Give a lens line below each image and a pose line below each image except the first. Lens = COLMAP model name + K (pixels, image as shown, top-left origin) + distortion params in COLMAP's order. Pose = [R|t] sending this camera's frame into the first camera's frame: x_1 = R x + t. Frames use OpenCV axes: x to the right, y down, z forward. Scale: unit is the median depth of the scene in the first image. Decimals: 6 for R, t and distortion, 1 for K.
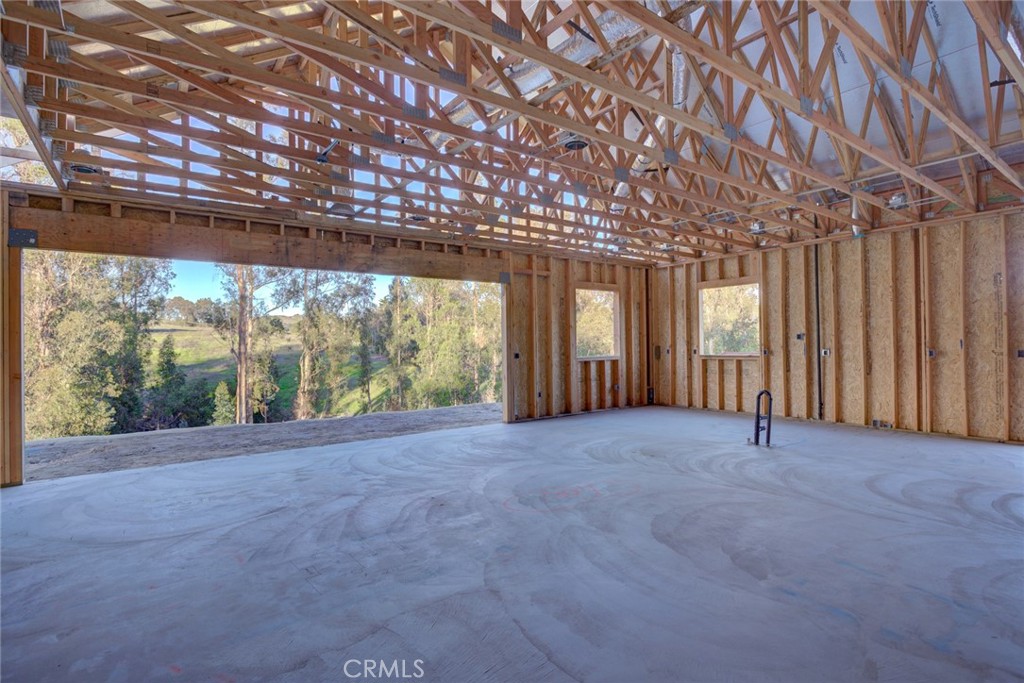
lens RADIAL K [[502.4, 0, 511.9], [0, 502.4, 342.0], [0, 0, 1]] dist [-0.018512, 0.007400]
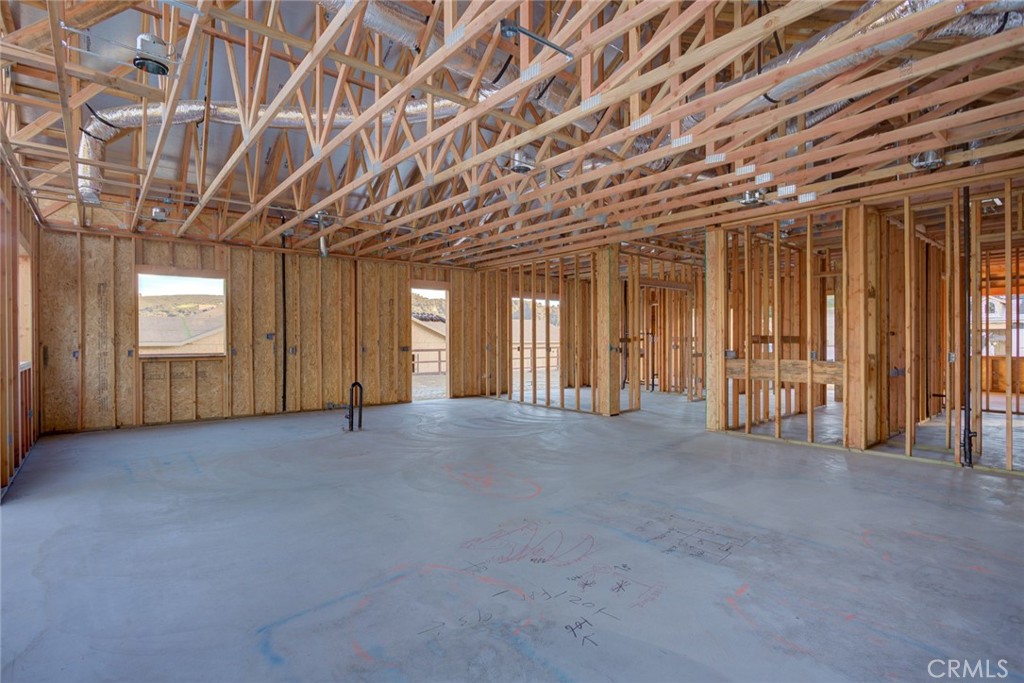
lens RADIAL K [[502.4, 0, 513.4], [0, 502.4, 338.6], [0, 0, 1]] dist [-0.018512, 0.007400]
pose [[-0.059521, 0.013068, 0.998141, -0.508329], [0.000181, 0.999914, -0.013080, 0.008332], [-0.998227, -0.000598, -0.059519, 0.532595]]
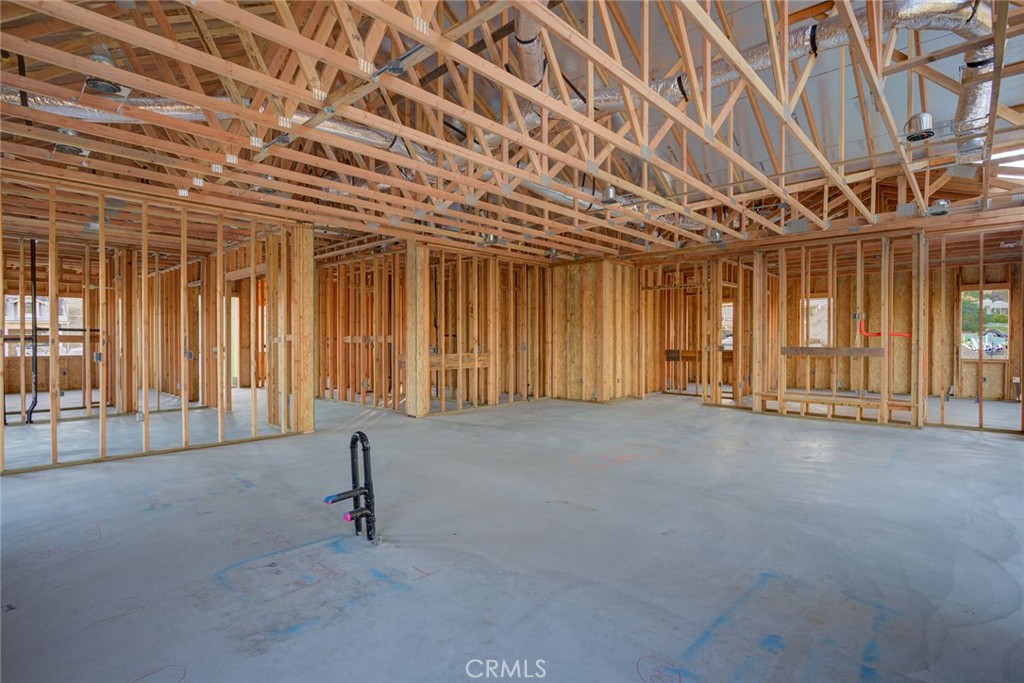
lens RADIAL K [[502.4, 0, 510.3], [0, 502.4, 340.6], [0, 0, 1]] dist [-0.018512, 0.007400]
pose [[-0.982571, 0.012237, -0.185483, 0.333655], [0.012091, 0.999925, 0.001918, 0.001803], [0.185493, -0.000358, -0.982646, 1.164578]]
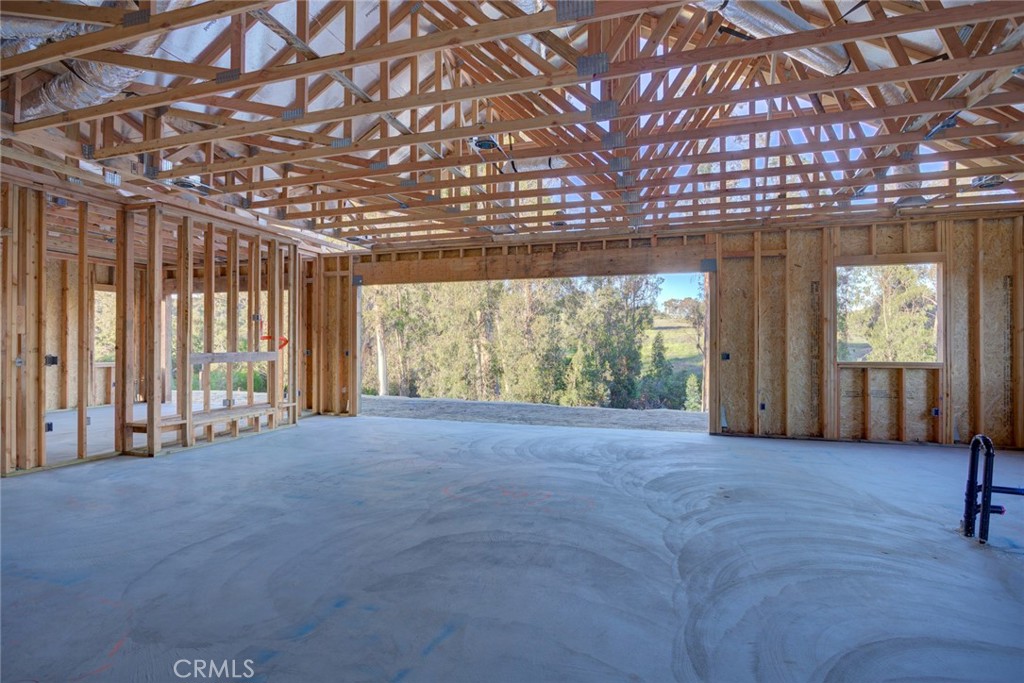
lens RADIAL K [[502.4, 0, 510.3], [0, 502.4, 342.7], [0, 0, 1]] dist [-0.018512, 0.007400]
pose [[0.586976, 0.012384, -0.809509, 0.478337], [-0.004836, 0.999919, 0.011791, -0.003848], [0.809590, -0.003007, 0.586989, 0.221057]]
